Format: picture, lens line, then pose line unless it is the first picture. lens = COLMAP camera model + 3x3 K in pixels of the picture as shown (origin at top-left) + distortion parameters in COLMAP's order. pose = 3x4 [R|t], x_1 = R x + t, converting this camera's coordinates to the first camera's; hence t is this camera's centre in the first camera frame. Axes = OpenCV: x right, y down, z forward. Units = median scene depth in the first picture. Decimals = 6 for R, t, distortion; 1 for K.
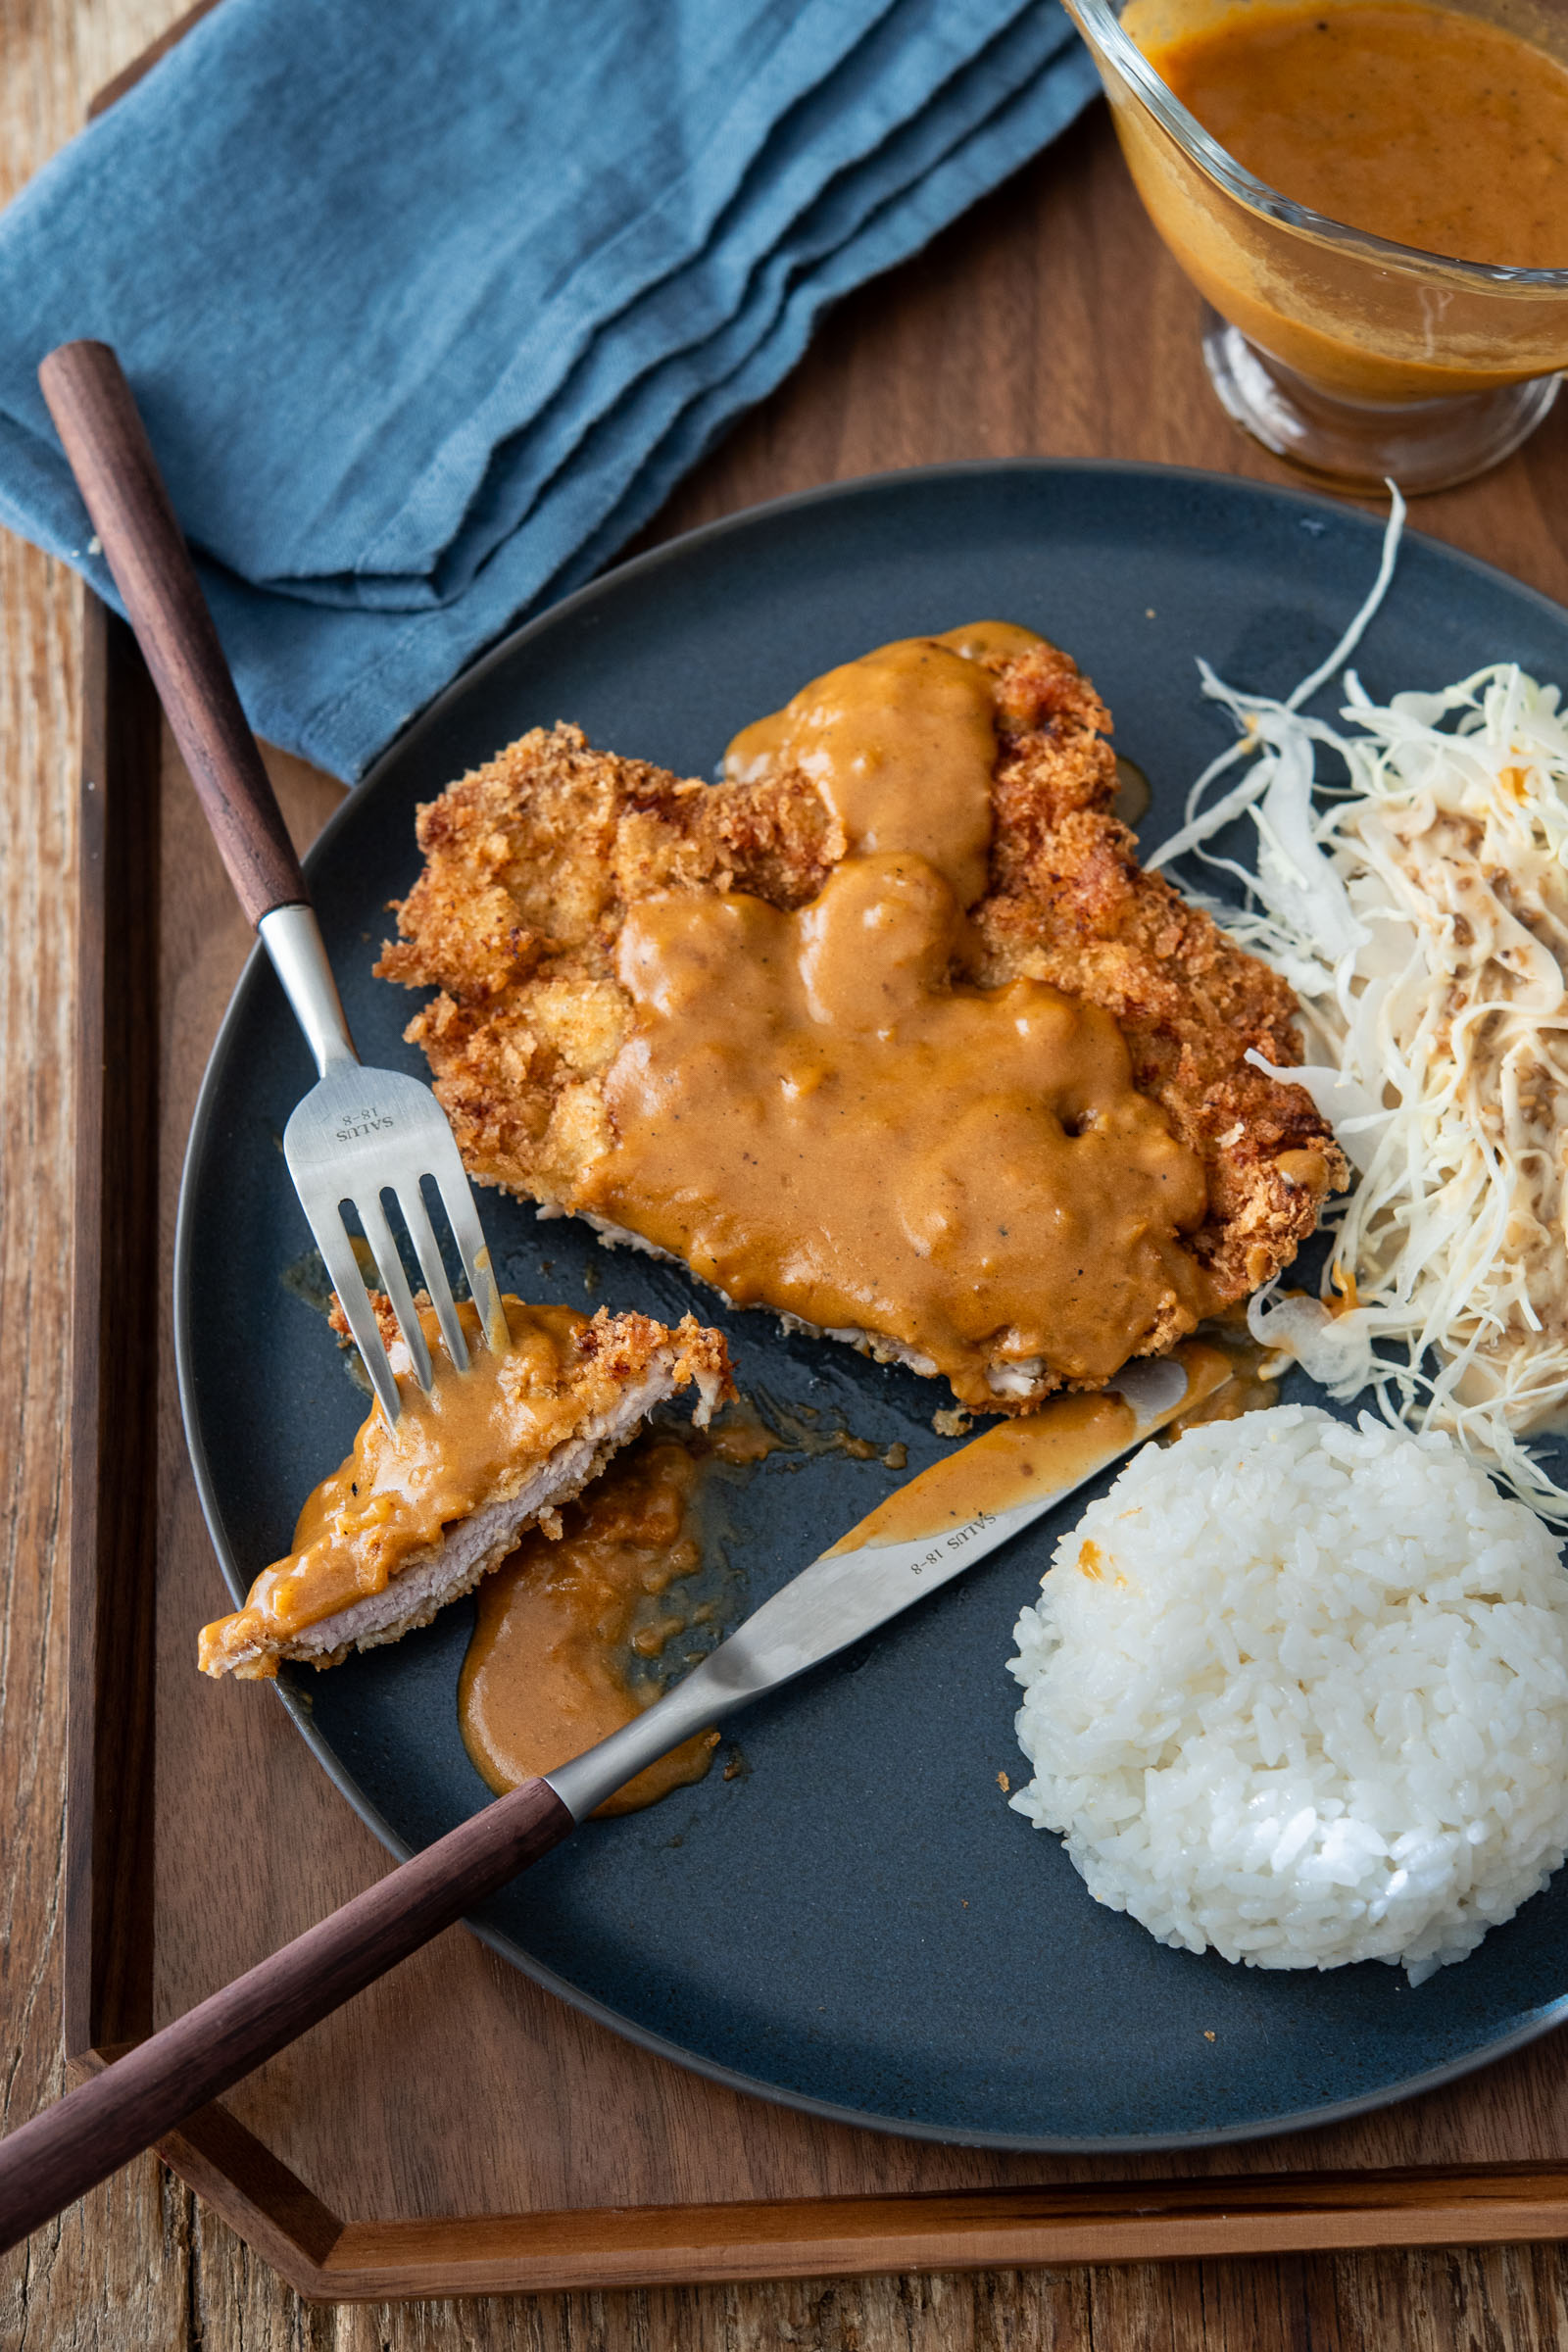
lens RADIAL K [[4109.1, 0, 784.0], [0, 4109.1, 1176.0], [0, 0, 1]] dist [-0.041816, 0.373261]
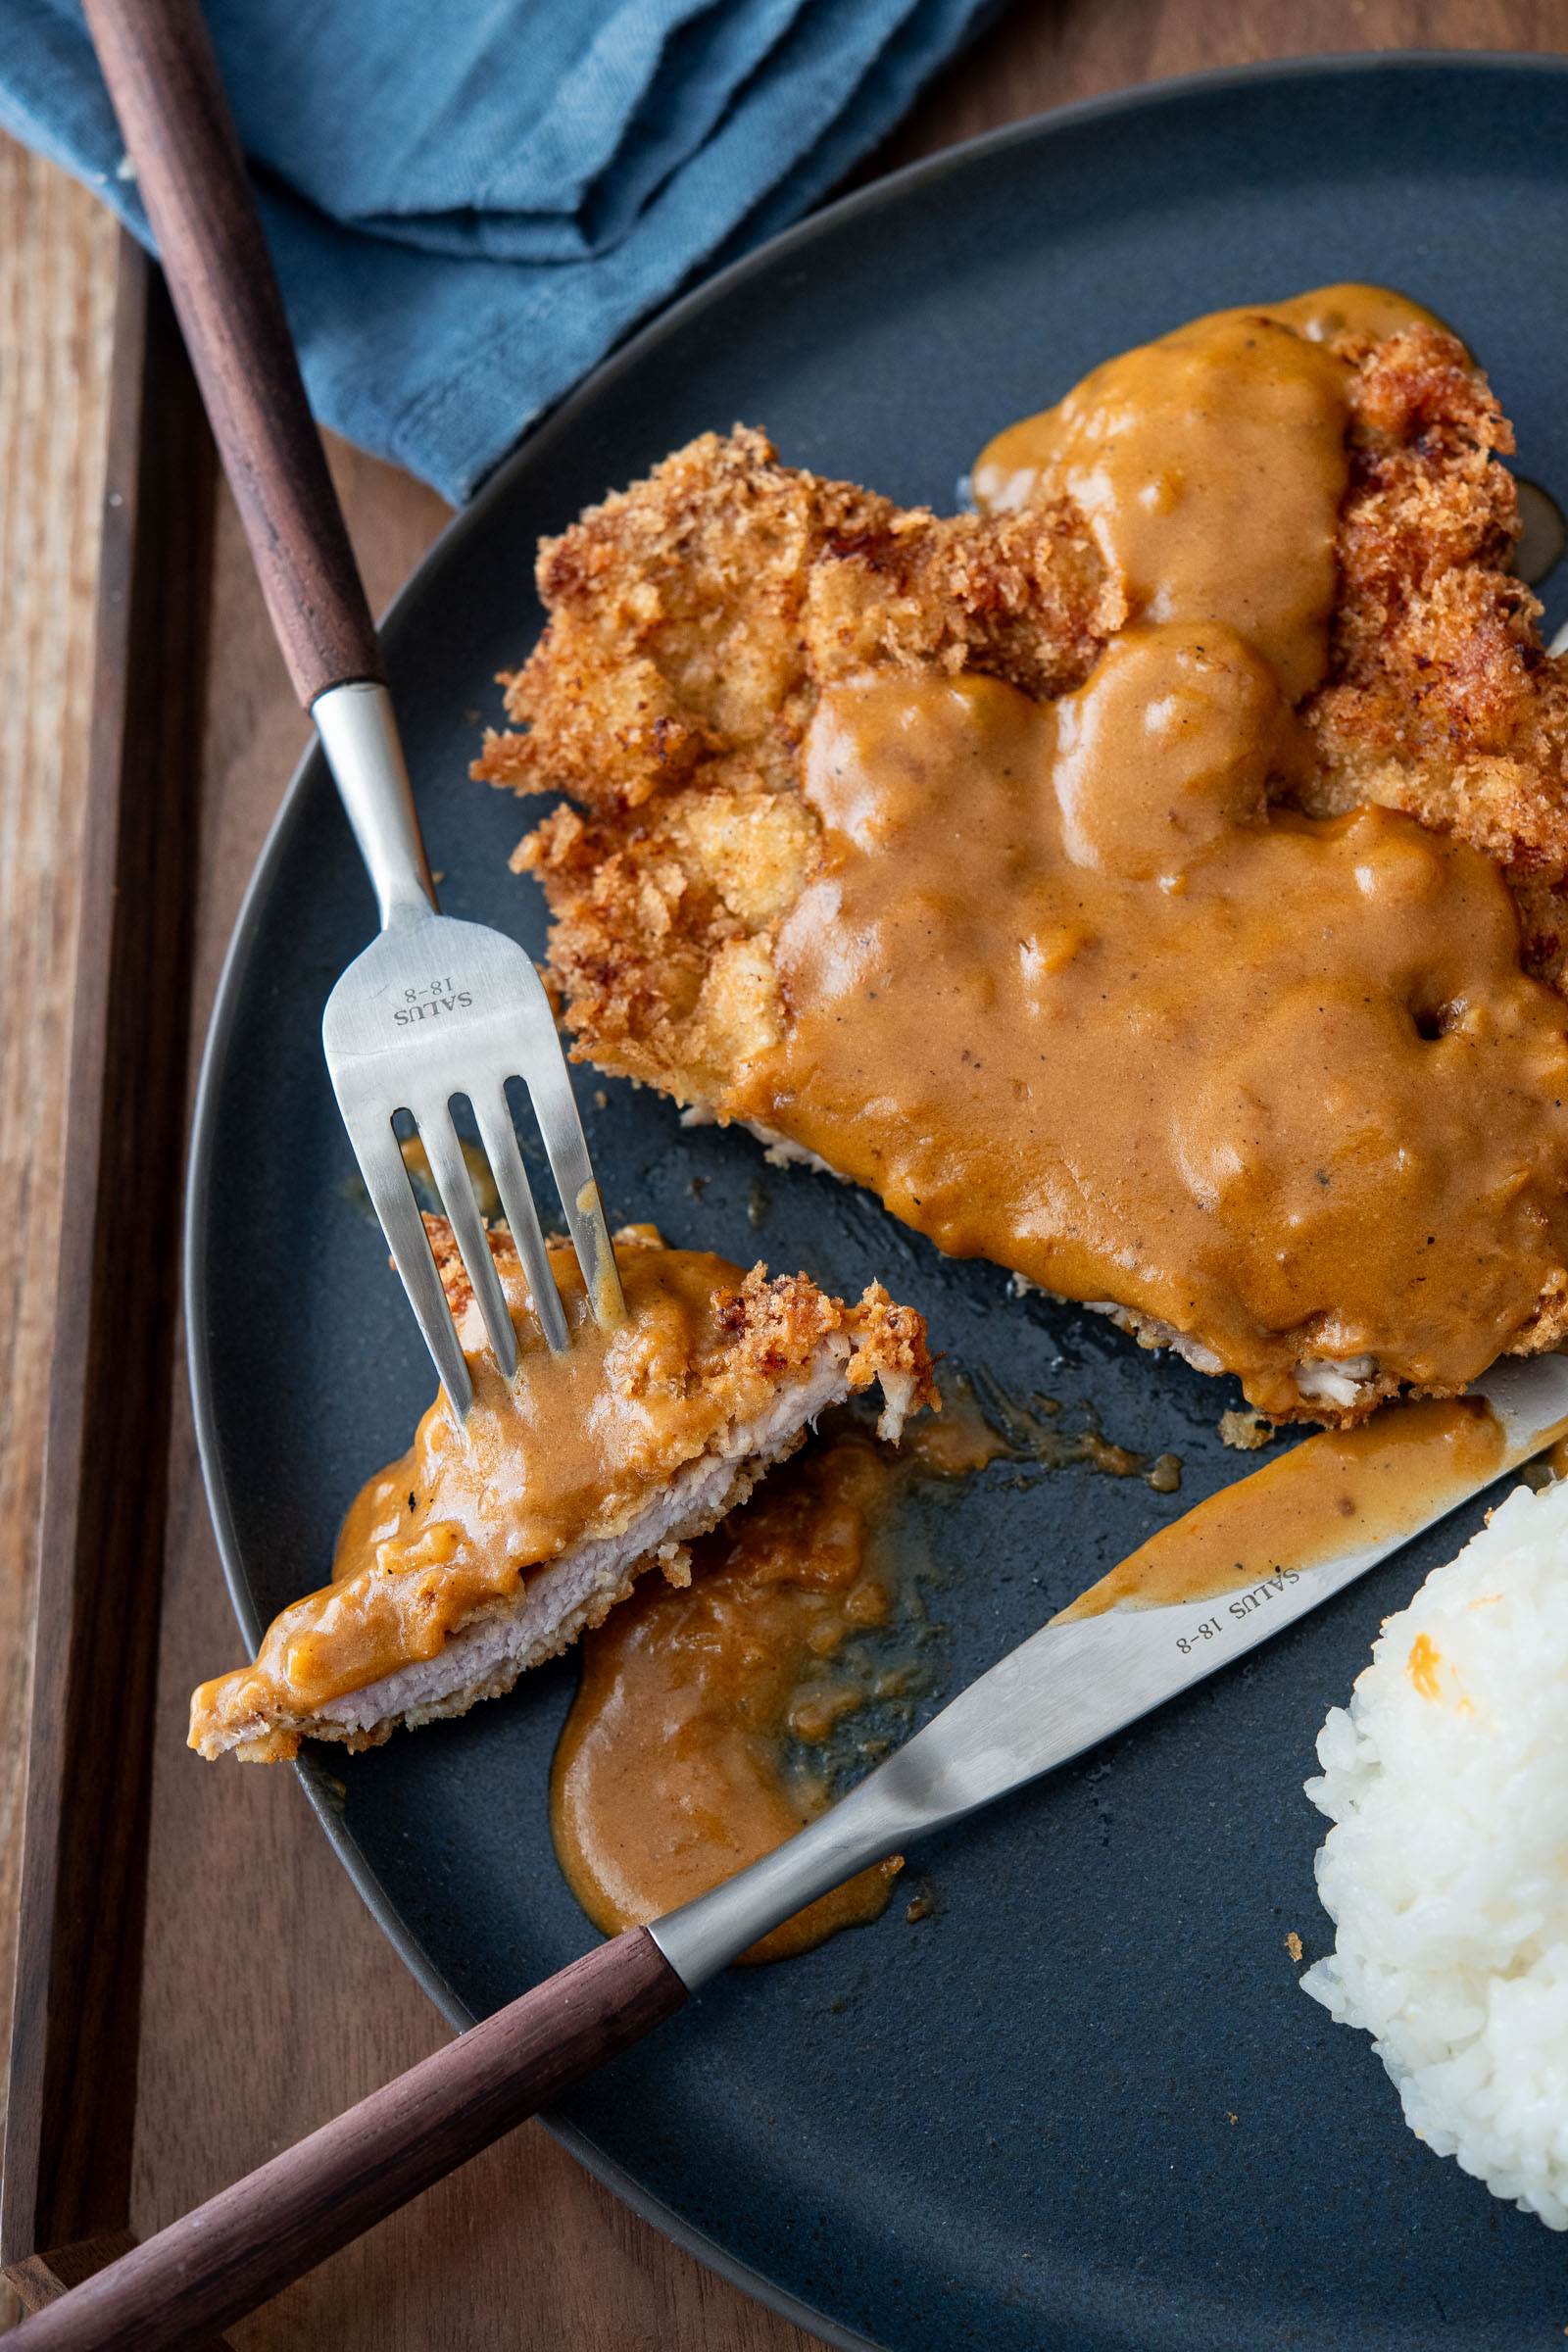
lens RADIAL K [[4109.1, 0, 784.0], [0, 4109.1, 1176.0], [0, 0, 1]] dist [-0.041816, 0.373261]
pose [[0.994153, 0.032762, -0.102890, 0.032654], [-0.022023, 0.994351, 0.103829, -0.056054], [0.105710, -0.100956, 0.989259, 0.282225]]
